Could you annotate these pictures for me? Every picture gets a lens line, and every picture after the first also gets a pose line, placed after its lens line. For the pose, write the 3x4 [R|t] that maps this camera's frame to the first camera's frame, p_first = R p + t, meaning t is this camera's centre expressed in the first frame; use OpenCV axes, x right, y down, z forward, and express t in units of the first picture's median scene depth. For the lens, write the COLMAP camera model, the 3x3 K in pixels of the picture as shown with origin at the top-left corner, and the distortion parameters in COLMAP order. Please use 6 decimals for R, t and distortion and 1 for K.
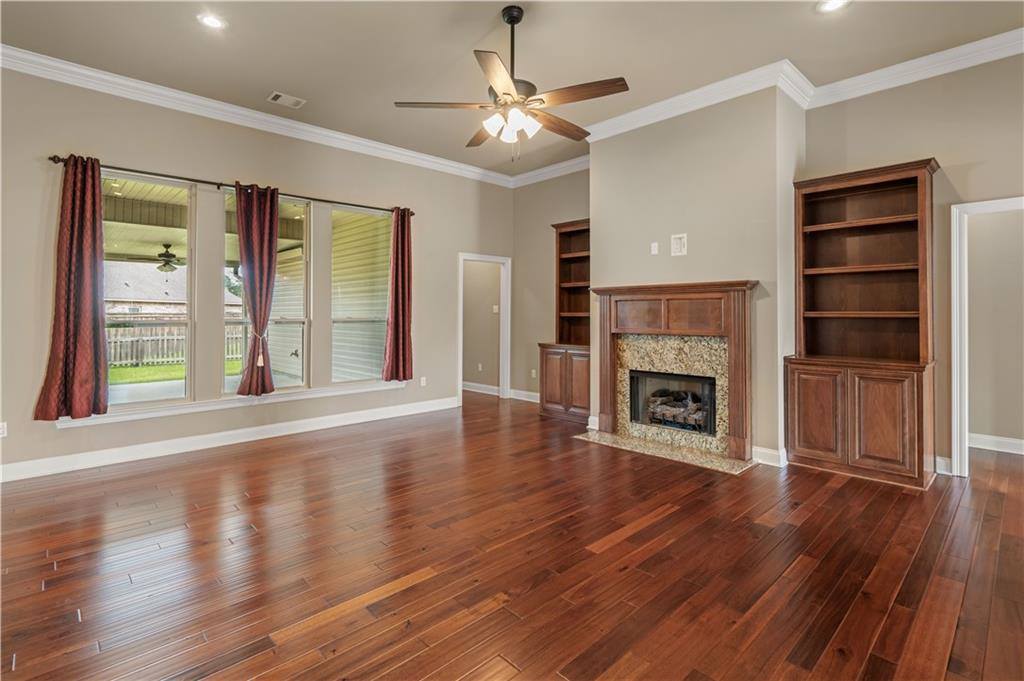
lens RADIAL K [[491.4, 0, 515.3], [0, 491.4, 315.8], [0, 0, 1]] dist [0.000365, -0.000091]
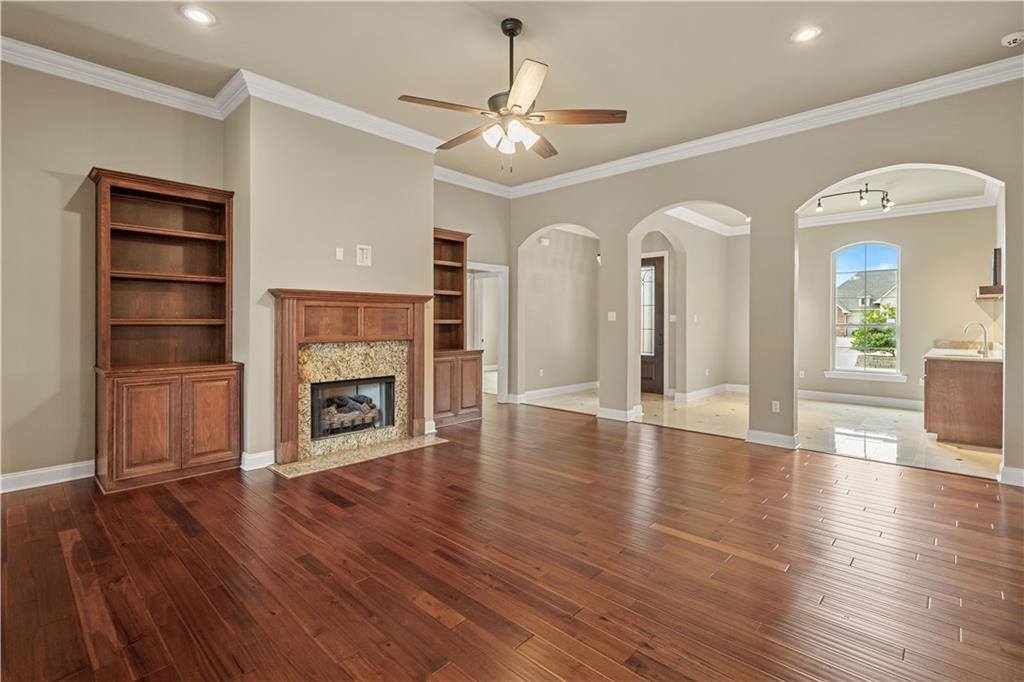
lens RADIAL K [[481.7, 0, 506.4], [0, 481.7, 330.7], [0, 0, 1]] dist [0.001664, 0.000913]
pose [[-0.042581, -0.016847, 0.998951, -0.710800], [0.002380, 0.999853, 0.016964, -0.000226], [-0.999090, 0.003100, -0.042535, 0.737723]]
